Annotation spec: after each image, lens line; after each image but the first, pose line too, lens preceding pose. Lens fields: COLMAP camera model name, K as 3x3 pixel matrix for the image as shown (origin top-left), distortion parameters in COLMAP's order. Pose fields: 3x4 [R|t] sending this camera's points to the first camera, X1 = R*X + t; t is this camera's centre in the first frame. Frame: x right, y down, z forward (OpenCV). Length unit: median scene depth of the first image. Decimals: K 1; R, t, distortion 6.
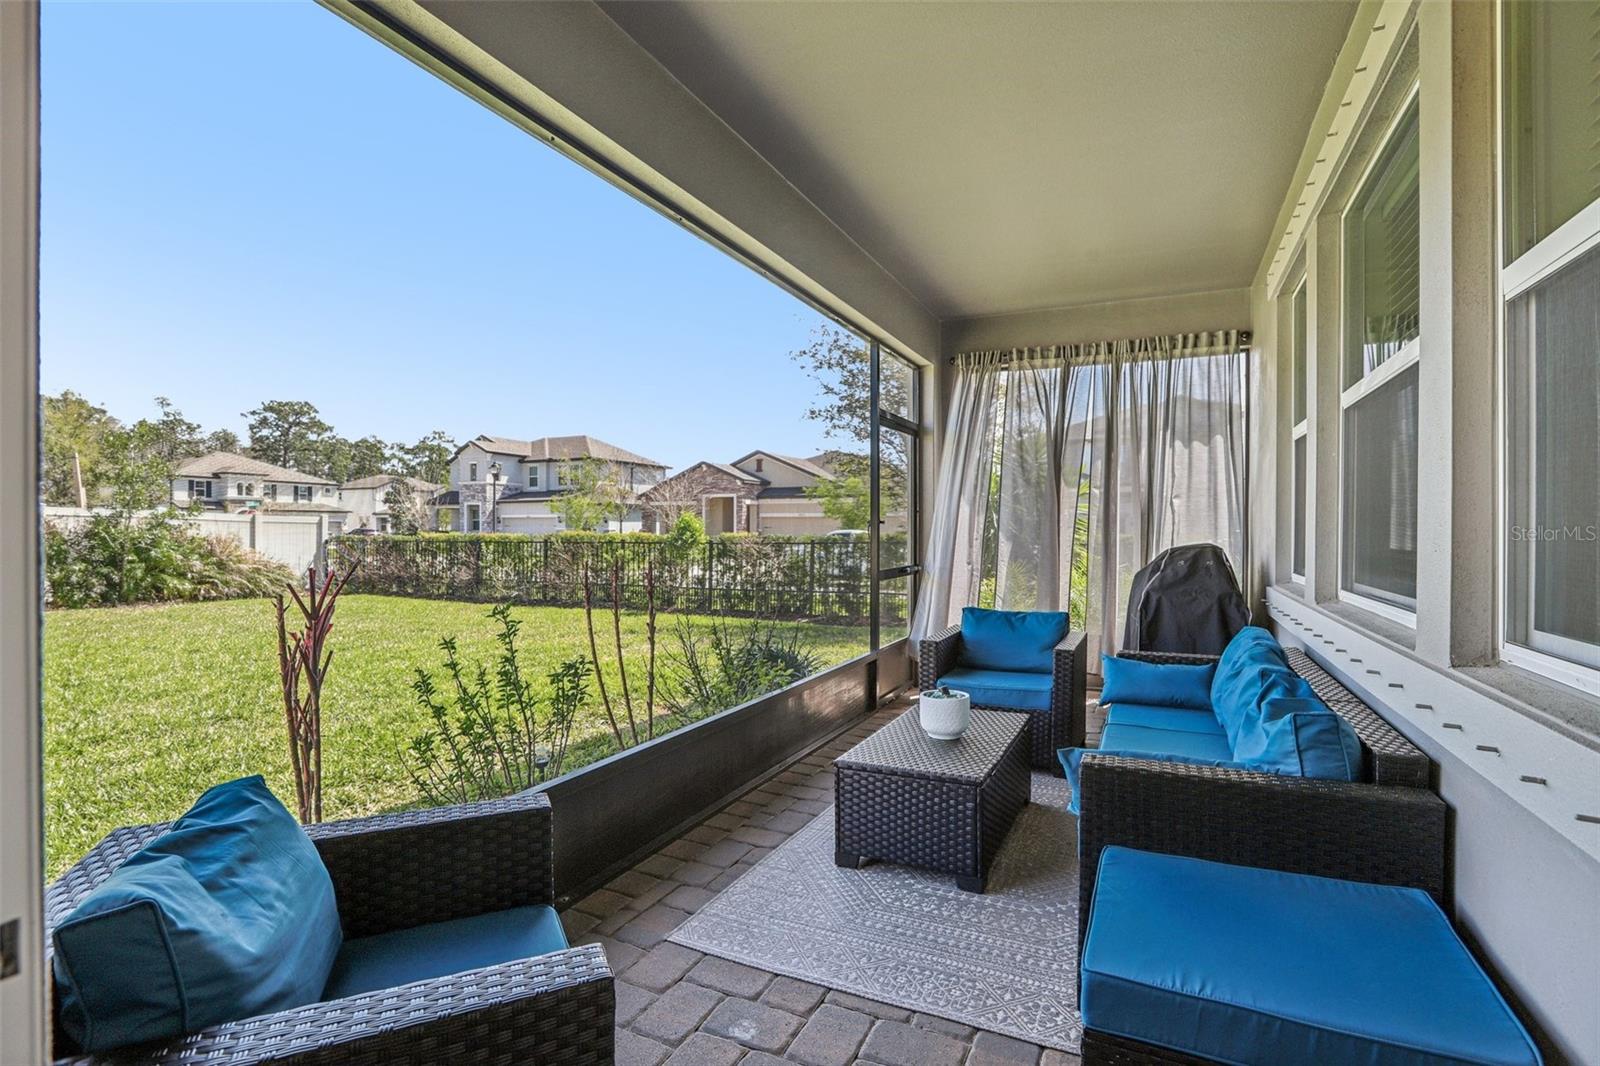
lens RADIAL K [[762.5, 0, 798.4], [0, 762.5, 538.0], [0, 0, 1]] dist [-0.045729, 0.015867]
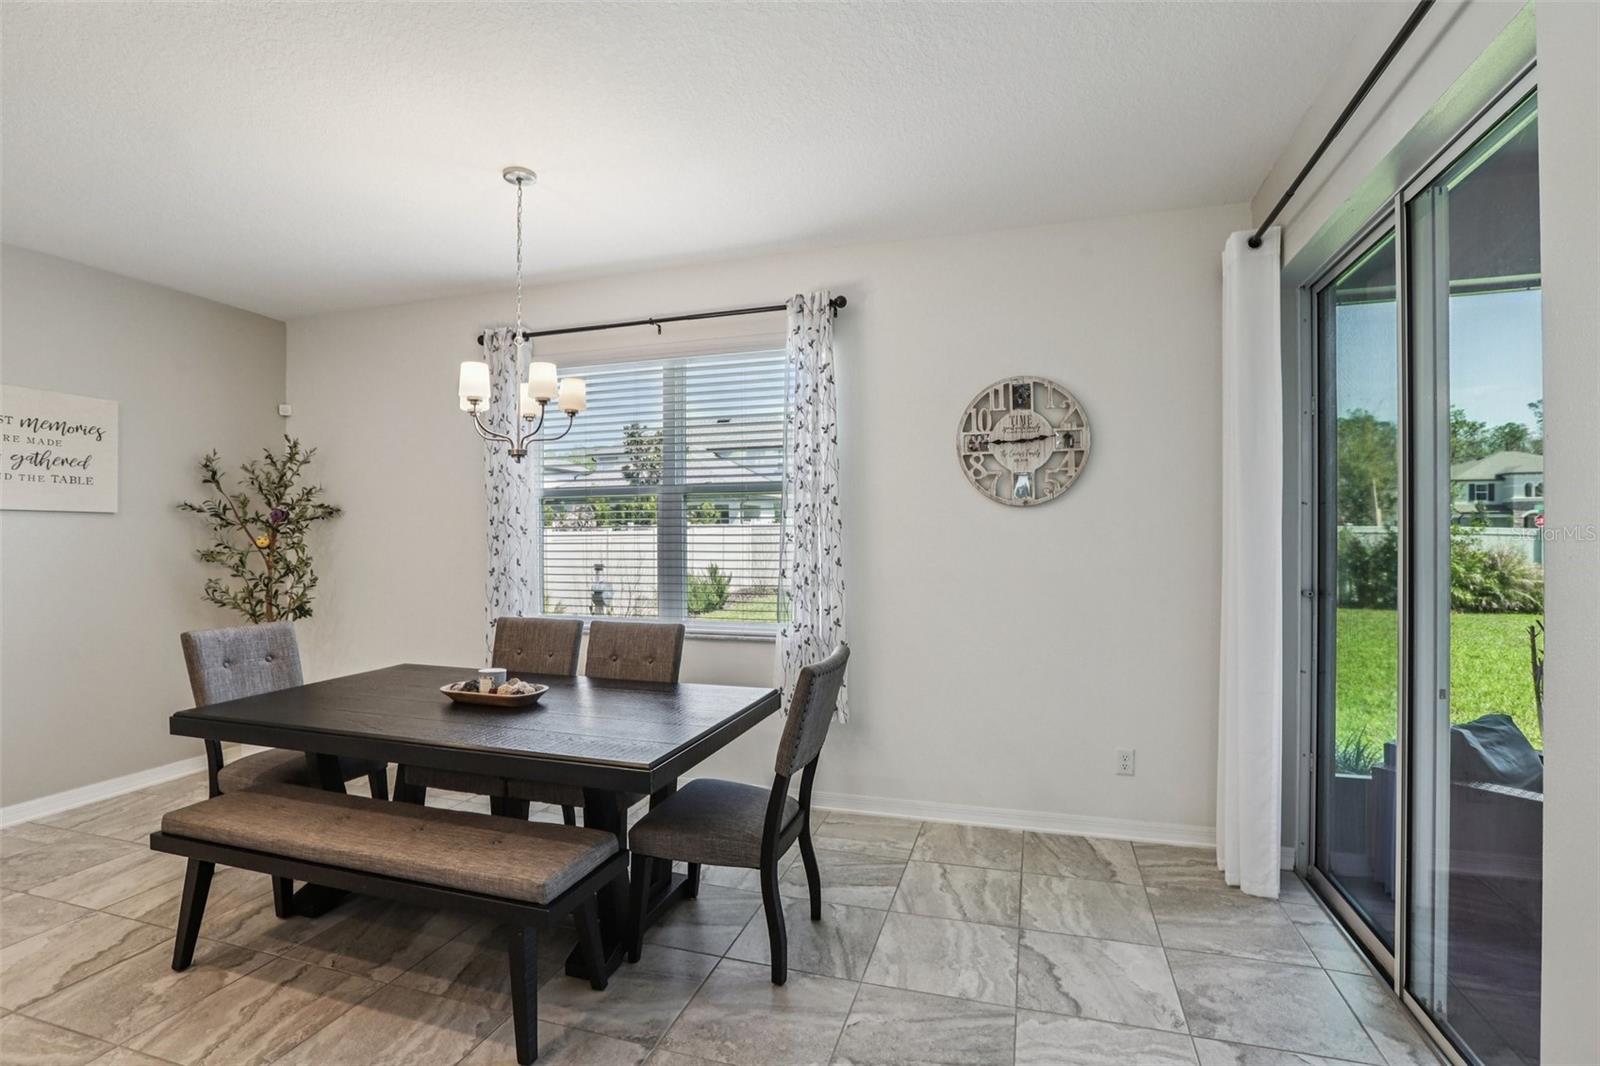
lens RADIAL K [[762.5, 0, 791.4], [0, 762.5, 545.9], [0, 0, 1]] dist [-0.045729, 0.015867]
pose [[0.144020, 0.009035, -0.989533, 0.103045], [-0.001358, 0.999959, 0.008933, -0.017060], [0.989574, 0.000057, 0.144027, -0.128933]]
